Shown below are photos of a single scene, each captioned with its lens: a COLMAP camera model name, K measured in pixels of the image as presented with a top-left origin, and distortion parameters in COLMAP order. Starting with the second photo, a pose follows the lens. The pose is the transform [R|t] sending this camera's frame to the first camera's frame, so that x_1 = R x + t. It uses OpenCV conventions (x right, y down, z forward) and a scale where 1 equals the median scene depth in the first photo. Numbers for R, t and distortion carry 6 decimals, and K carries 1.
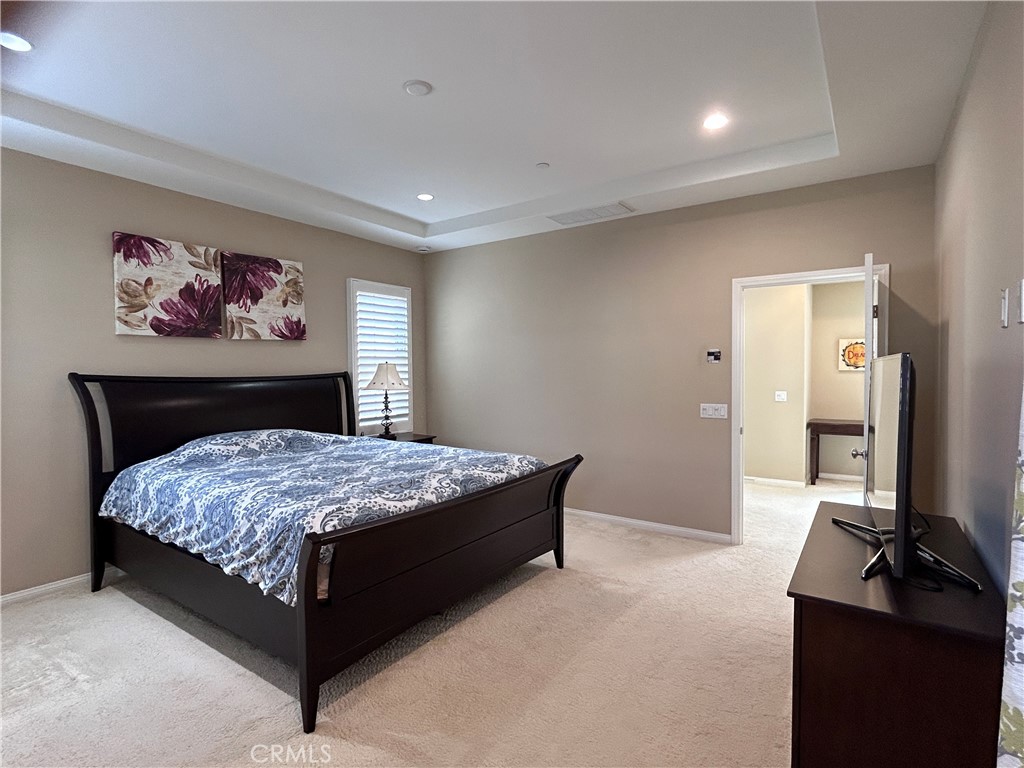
lens RADIAL K [[520.0, 0, 512.0], [0, 520.0, 384.0], [0, 0, 1]] dist [-0.001463, -0.000087]
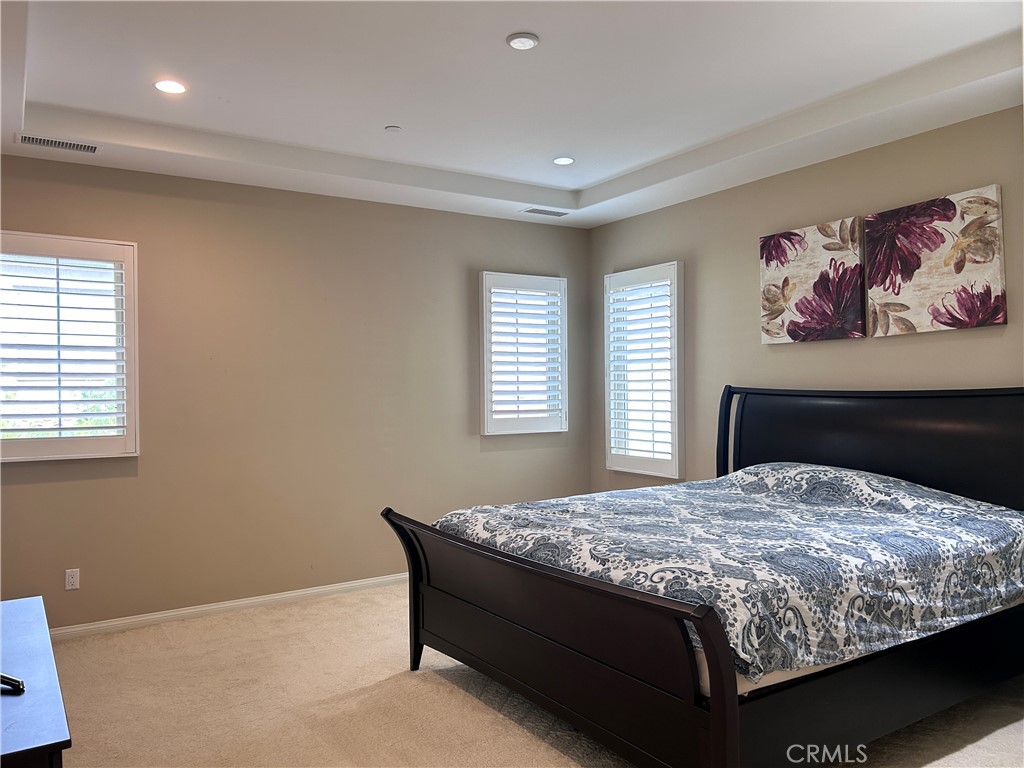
lens RADIAL K [[775.6, 0, 512.0], [0, 775.6, 384.0], [0, 0, 1]] dist [0.058903, -0.007084]
pose [[-0.368860, 0.003139, -0.929480, 0.650085], [-0.014140, 0.999860, 0.008988, -0.026096], [0.929378, 0.016458, -0.368764, 0.964951]]
